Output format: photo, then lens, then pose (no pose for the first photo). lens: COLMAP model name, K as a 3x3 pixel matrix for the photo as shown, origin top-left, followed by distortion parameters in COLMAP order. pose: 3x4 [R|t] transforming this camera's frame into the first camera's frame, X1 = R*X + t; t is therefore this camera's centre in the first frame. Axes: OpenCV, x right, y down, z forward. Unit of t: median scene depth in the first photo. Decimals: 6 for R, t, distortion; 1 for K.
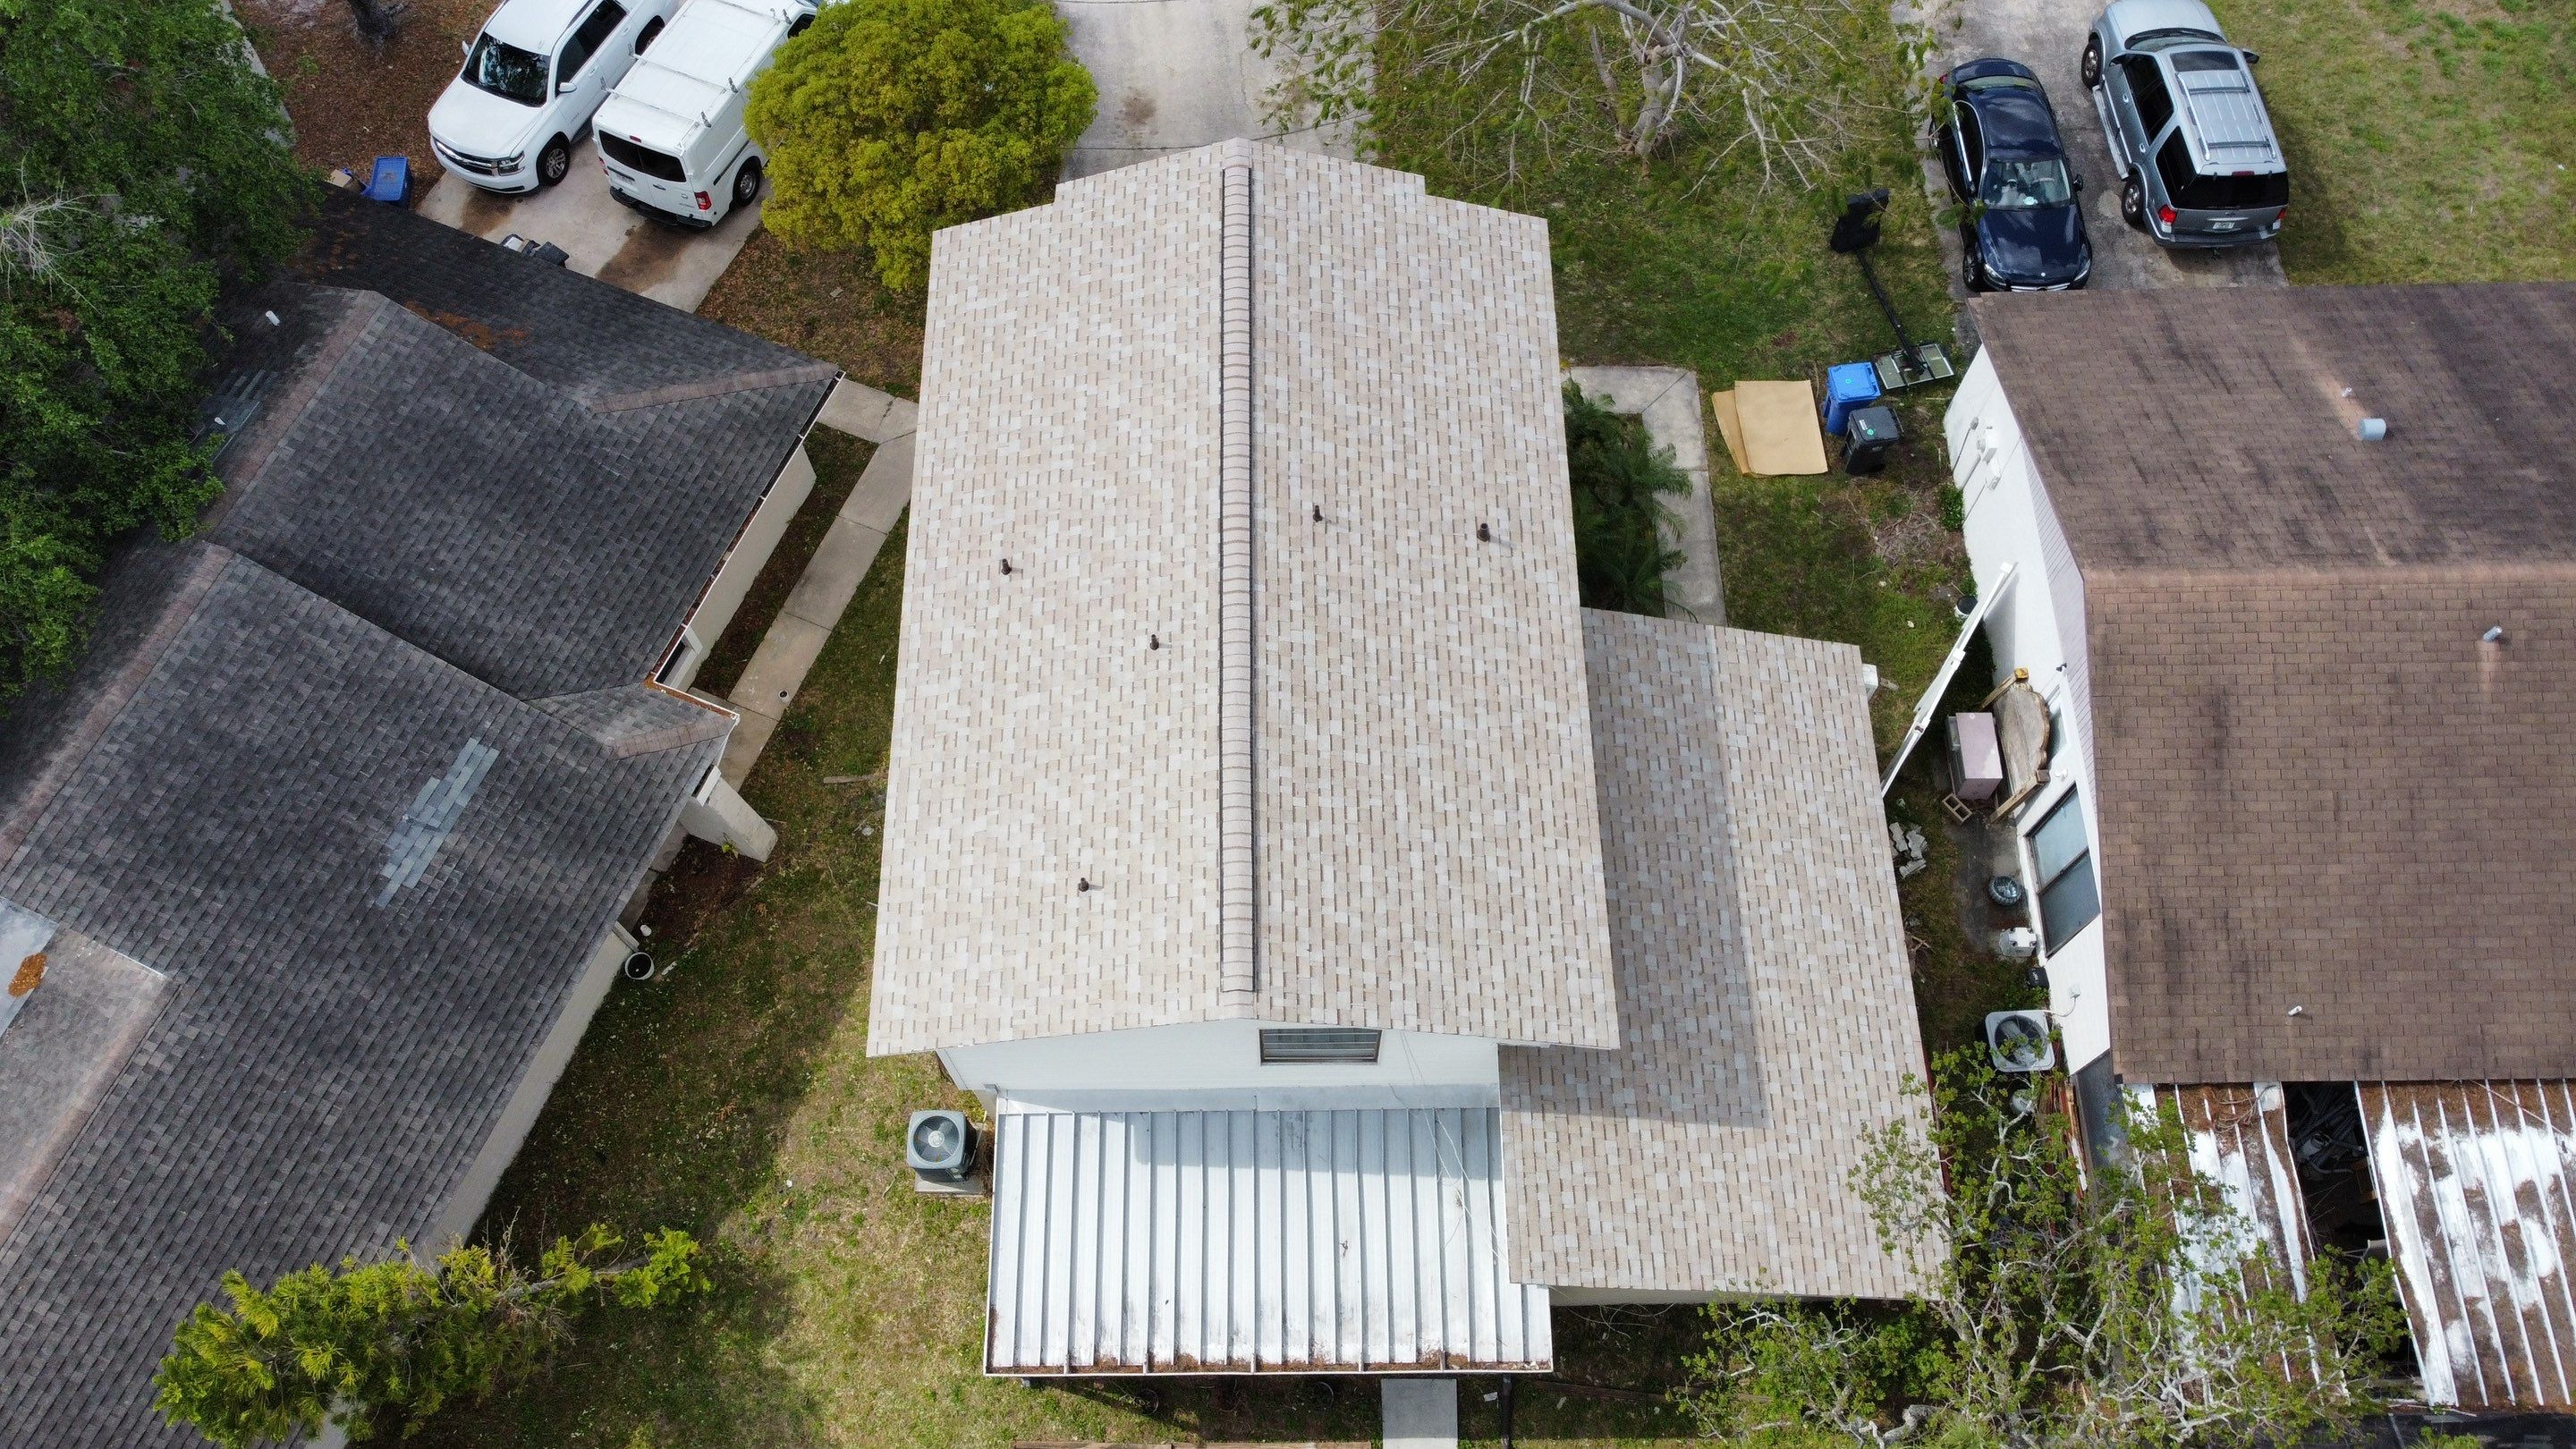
lens RADIAL K [[1950.5, 0, 1265.9], [0, 1950.5, 687.0], [0, 0, 1]] dist [0.008612, -0.026268]
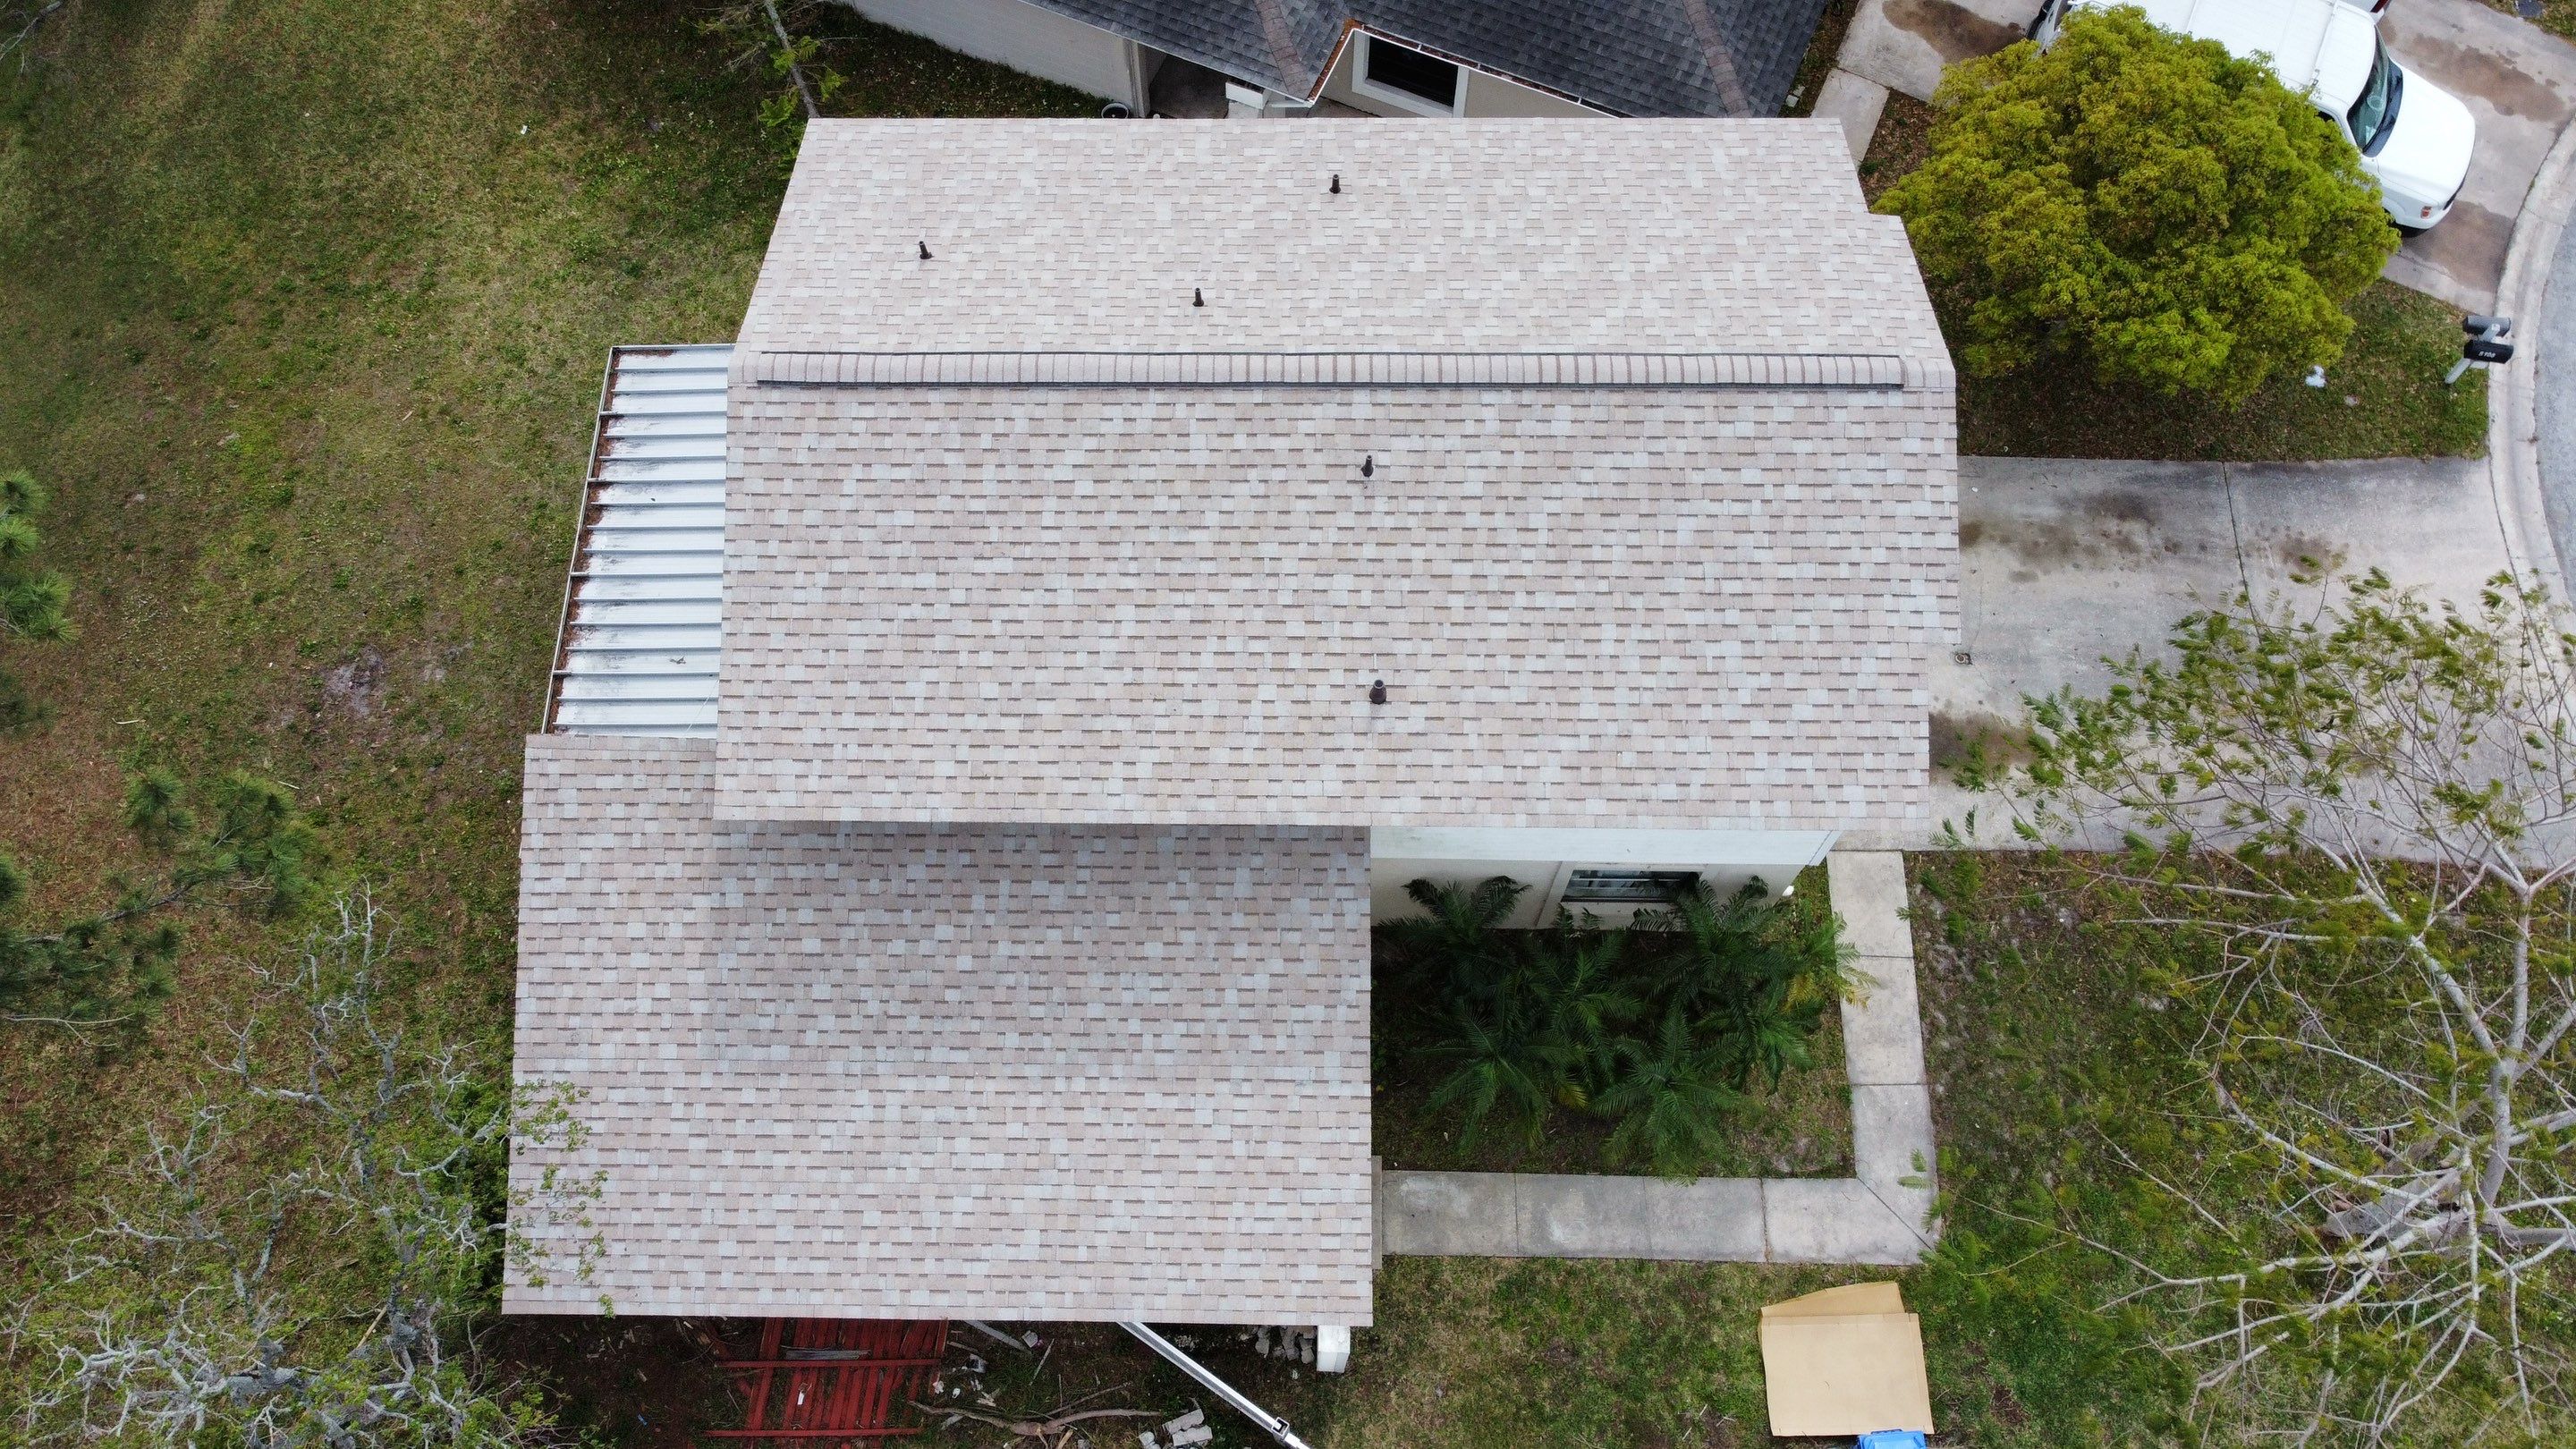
lens RADIAL K [[1950.5, 0, 1254.4], [0, 1950.5, 697.9], [0, 0, 1]] dist [0.008612, -0.026268]
pose [[-0.024180, 0.924483, -0.380455, 0.394528], [-0.893607, 0.150631, 0.422820, -0.348234], [0.448199, 0.350201, 0.822483, 0.333678]]
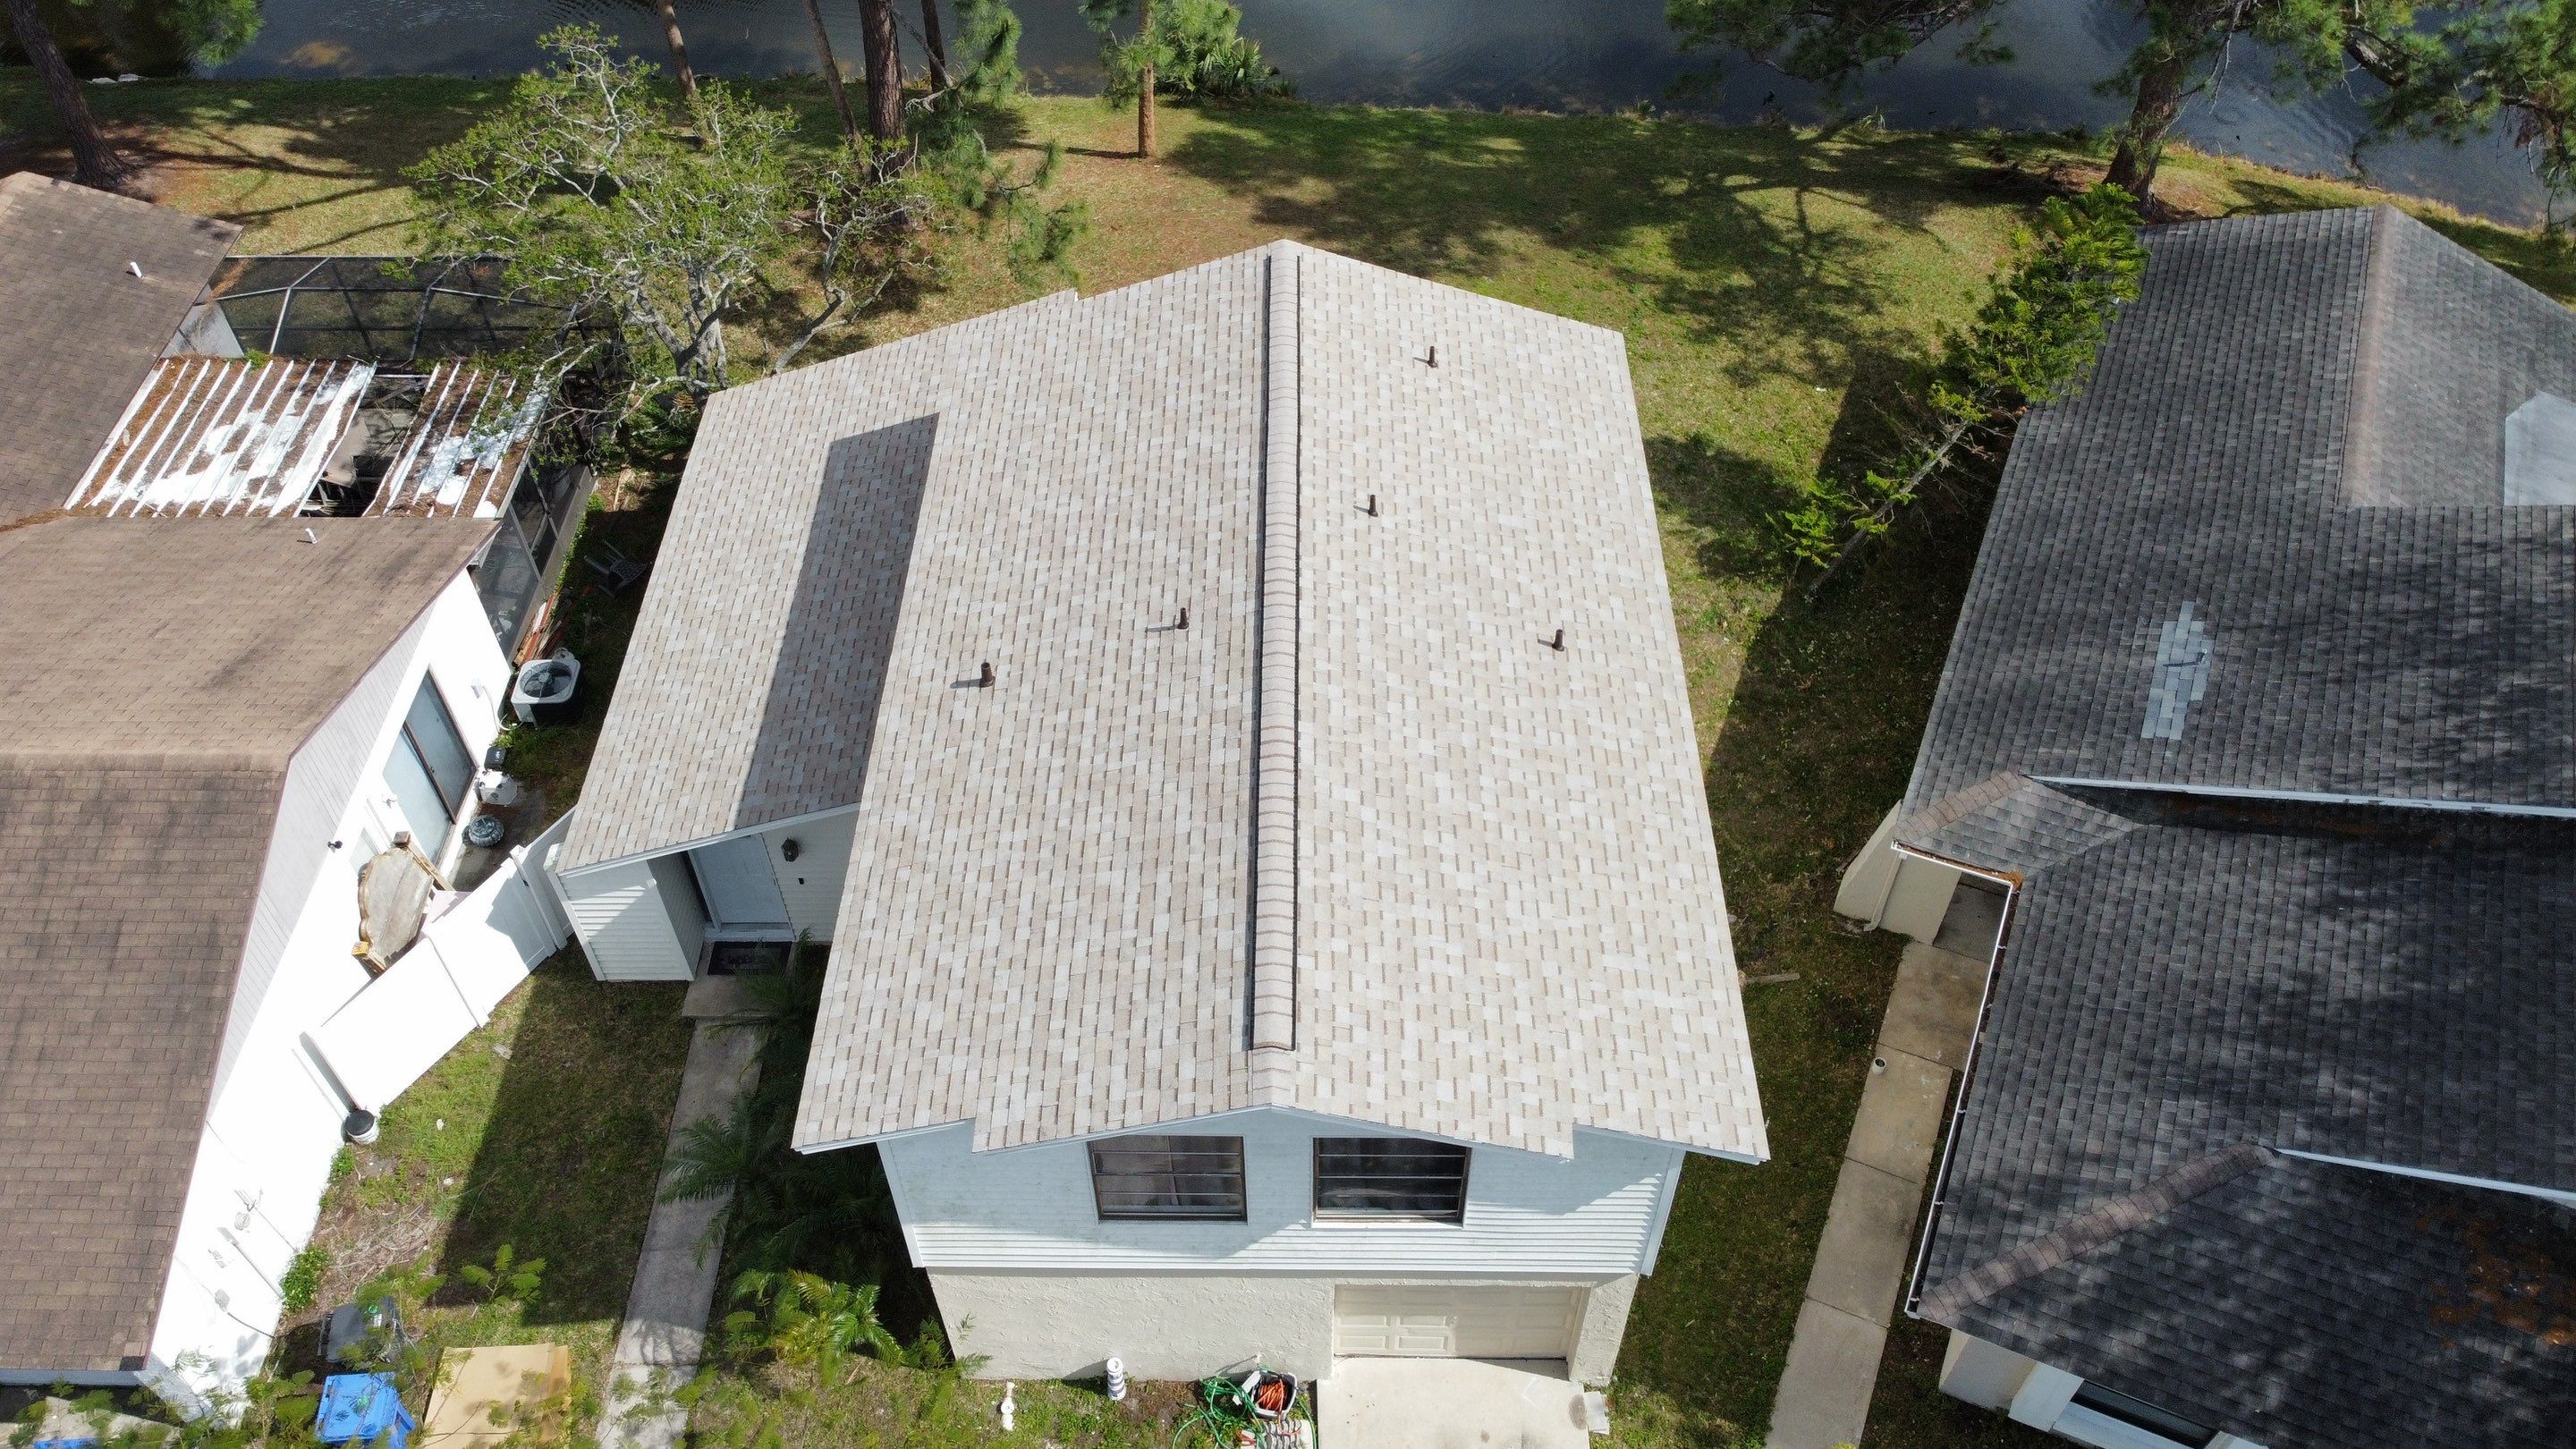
lens RADIAL K [[1950.5, 0, 1255.7], [0, 1950.5, 701.1], [0, 0, 1]] dist [0.008612, -0.026268]
pose [[-0.998820, 0.008929, 0.047734, -0.041391], [0.040887, -0.375722, 0.925830, -0.819725], [0.026201, 0.926689, 0.374914, 0.677419]]
